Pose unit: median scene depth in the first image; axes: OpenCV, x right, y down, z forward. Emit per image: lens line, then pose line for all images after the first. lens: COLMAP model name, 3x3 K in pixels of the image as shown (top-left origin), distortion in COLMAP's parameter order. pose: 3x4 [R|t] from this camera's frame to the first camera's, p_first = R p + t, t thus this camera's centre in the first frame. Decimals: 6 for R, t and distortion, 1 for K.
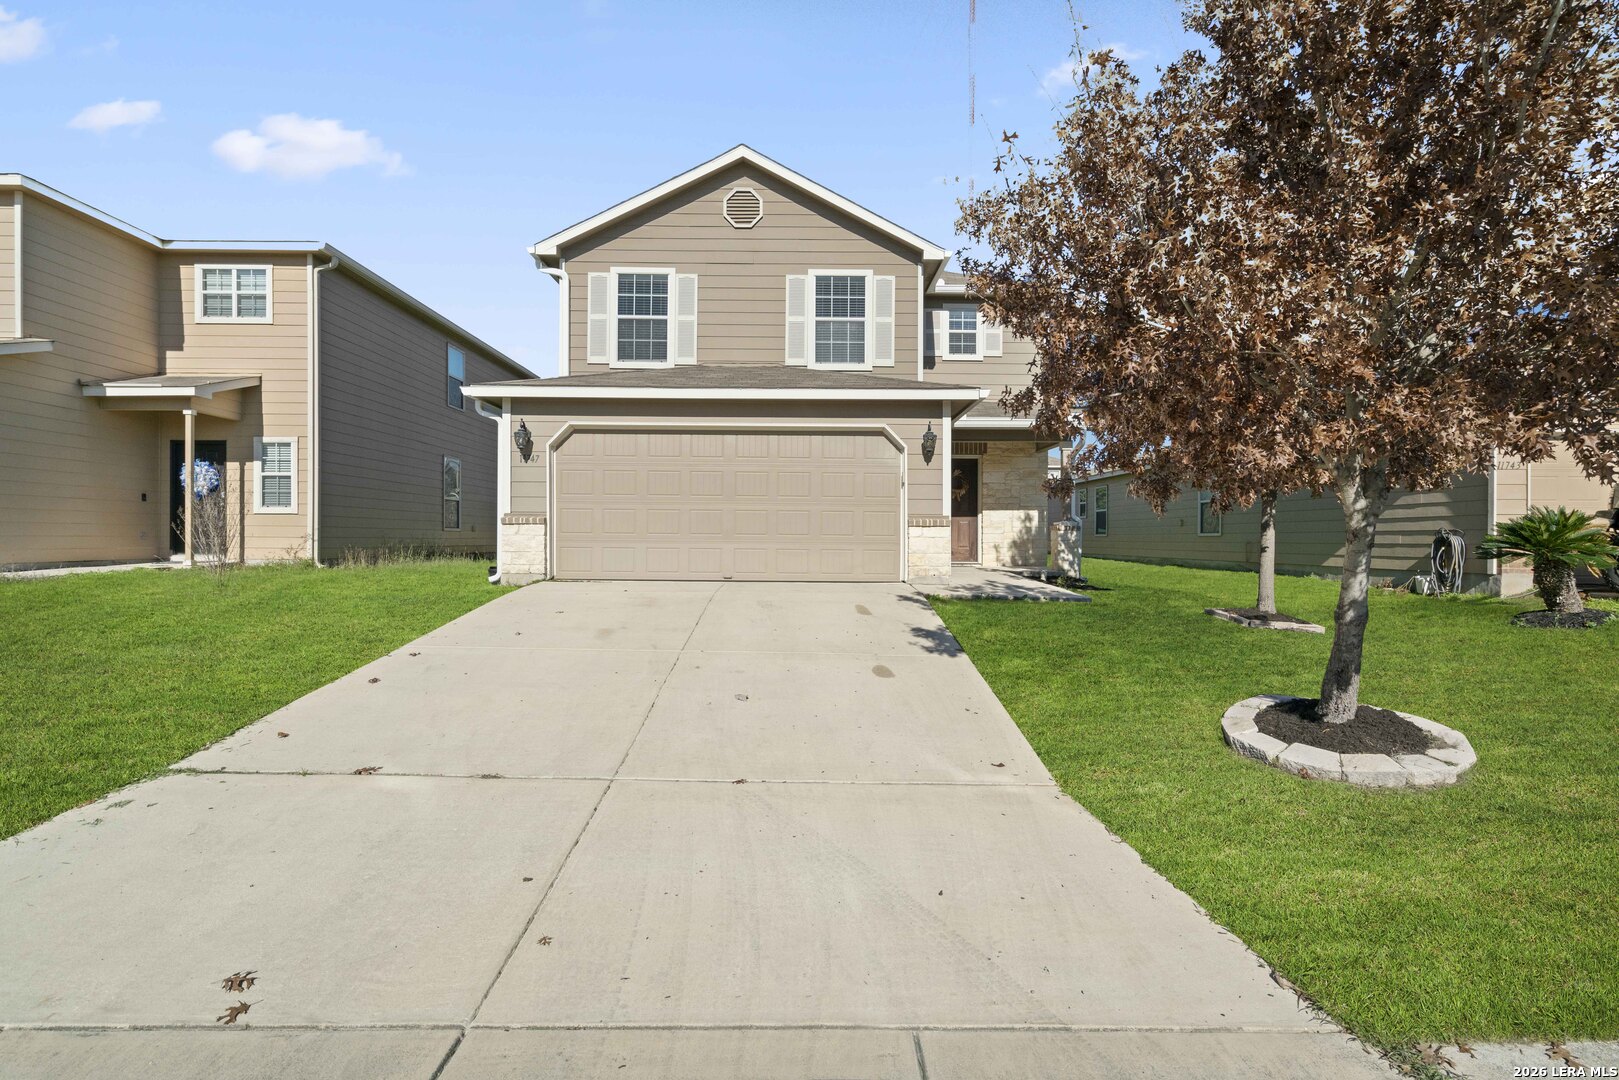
lens RADIAL K [[756.1, 0, 810.5], [0, 756.1, 535.5], [0, 0, 1]] dist [-0.002128, -0.000114]
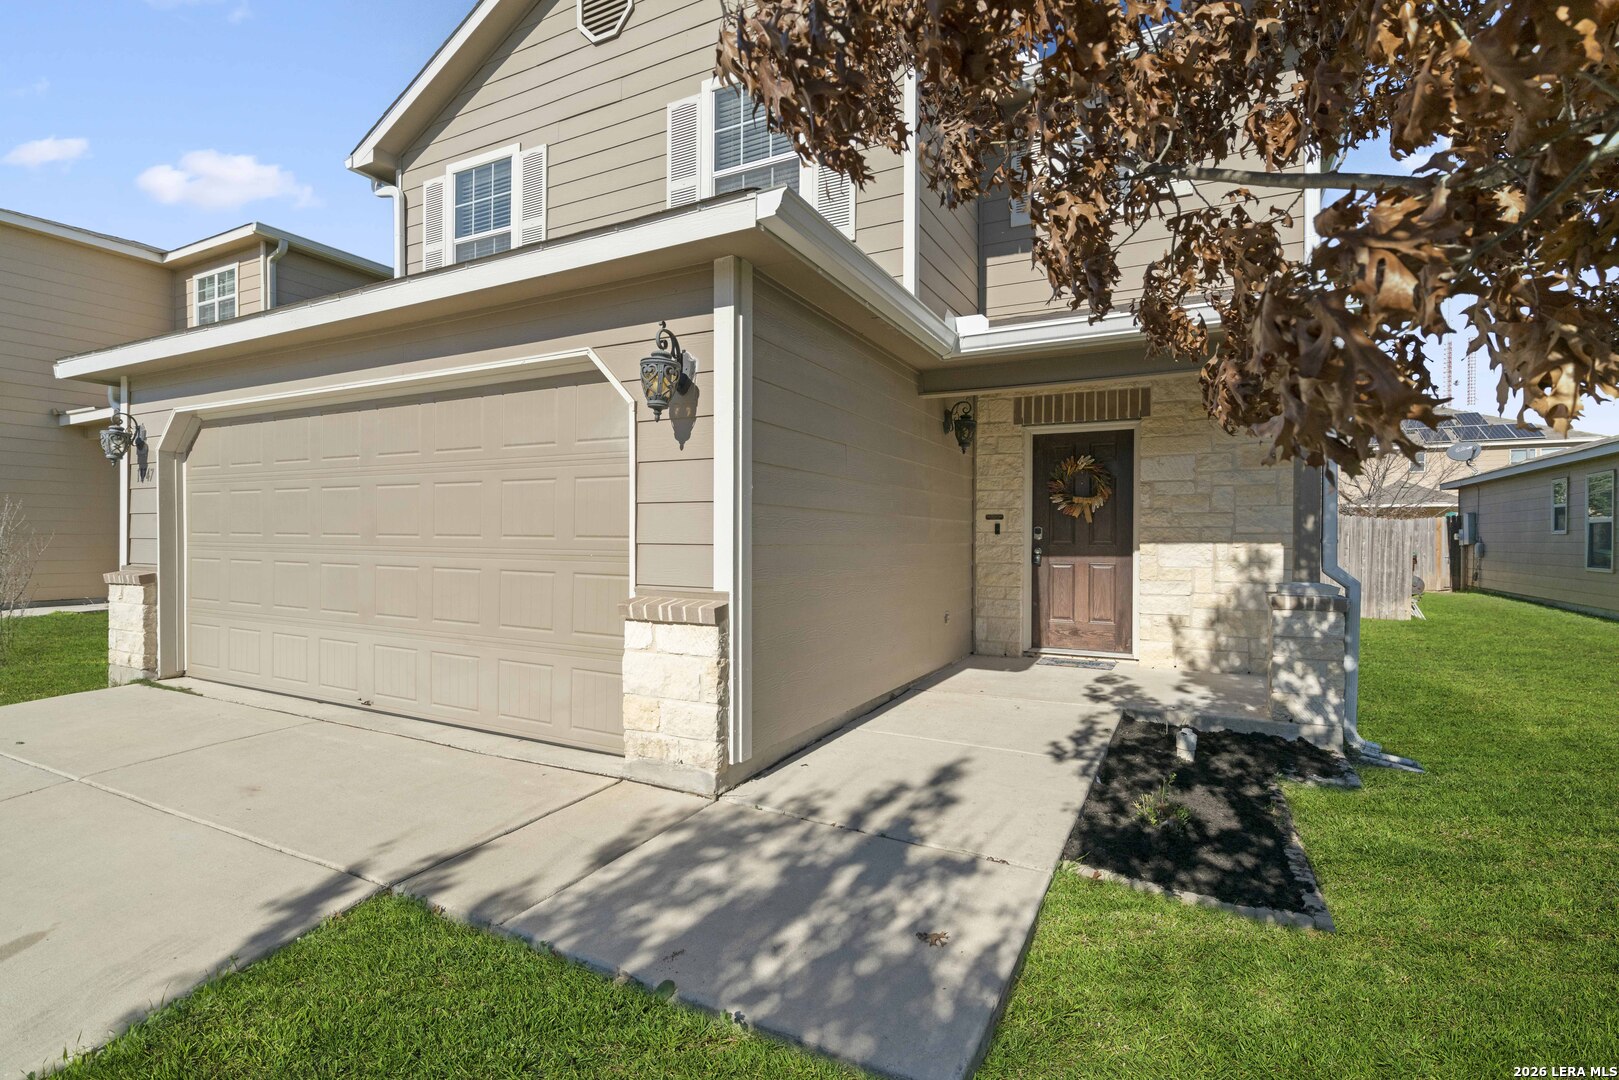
lens RADIAL K [[752.1, 0, 811.5], [0, 752.1, 543.4], [0, 0, 1]] dist [-0.001661, -0.000102]
pose [[0.887563, 0.001051, -0.460685, 0.275605], [-0.000137, 0.999998, 0.002016, -0.035372], [0.460686, -0.001726, 0.887562, 0.536212]]
